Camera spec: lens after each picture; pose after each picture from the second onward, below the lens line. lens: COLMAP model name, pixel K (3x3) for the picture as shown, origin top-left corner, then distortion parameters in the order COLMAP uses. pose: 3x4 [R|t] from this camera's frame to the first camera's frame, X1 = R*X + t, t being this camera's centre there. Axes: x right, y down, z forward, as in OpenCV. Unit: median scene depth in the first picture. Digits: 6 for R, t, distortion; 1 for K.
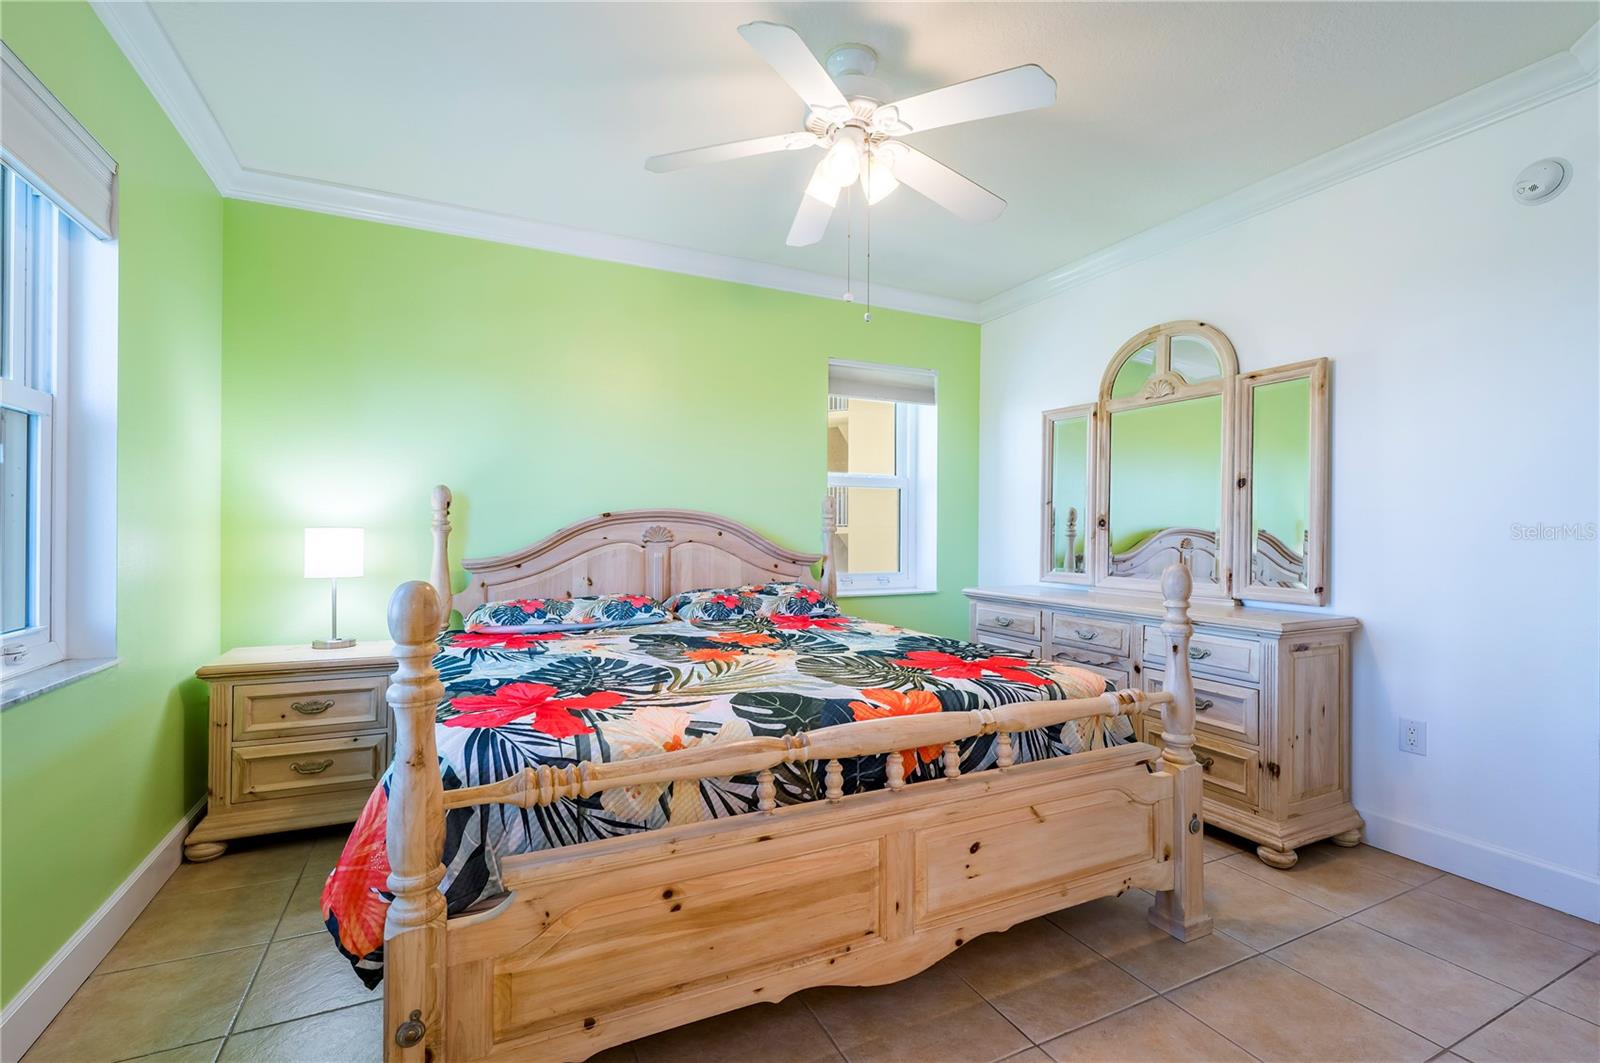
lens RADIAL K [[709.1, 0, 807.4], [0, 709.1, 530.4], [0, 0, 1]] dist [-0.003250, -0.000283]
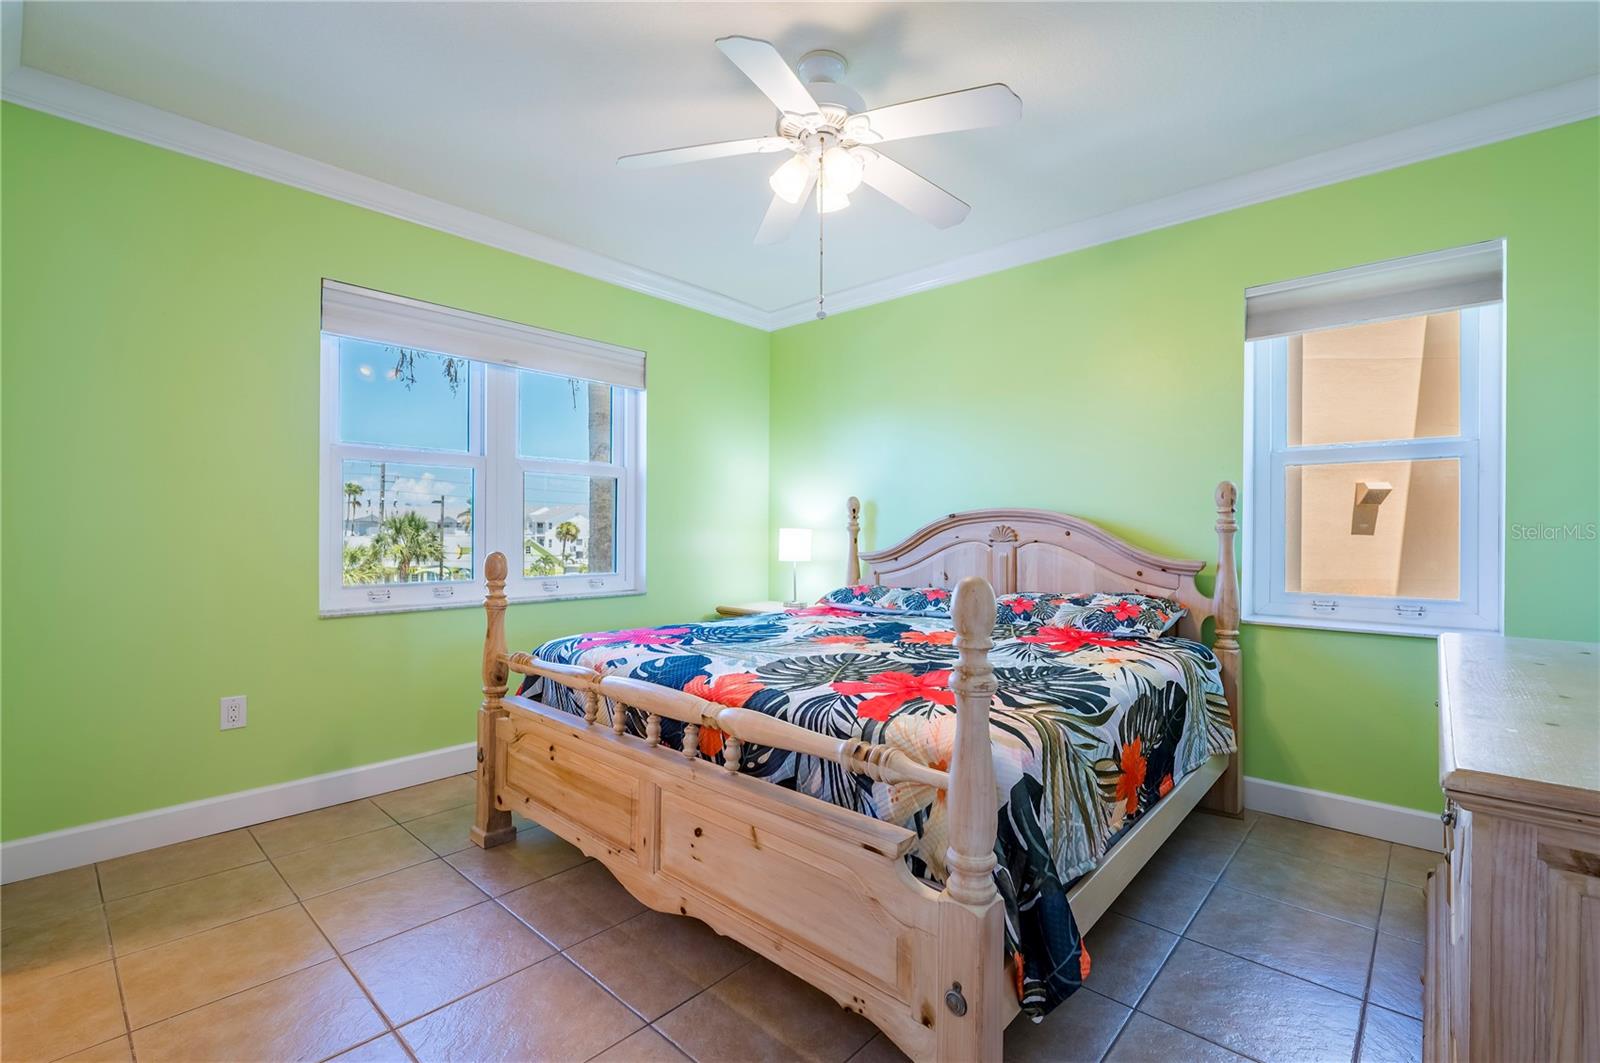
lens RADIAL K [[709.1, 0, 807.4], [0, 709.1, 530.4], [0, 0, 1]] dist [-0.003250, -0.000283]
pose [[0.370515, -0.002628, -0.928823, 0.681482], [-0.001532, 0.999993, -0.003441, 0.004909], [0.928825, 0.002698, 0.370508, 0.412151]]
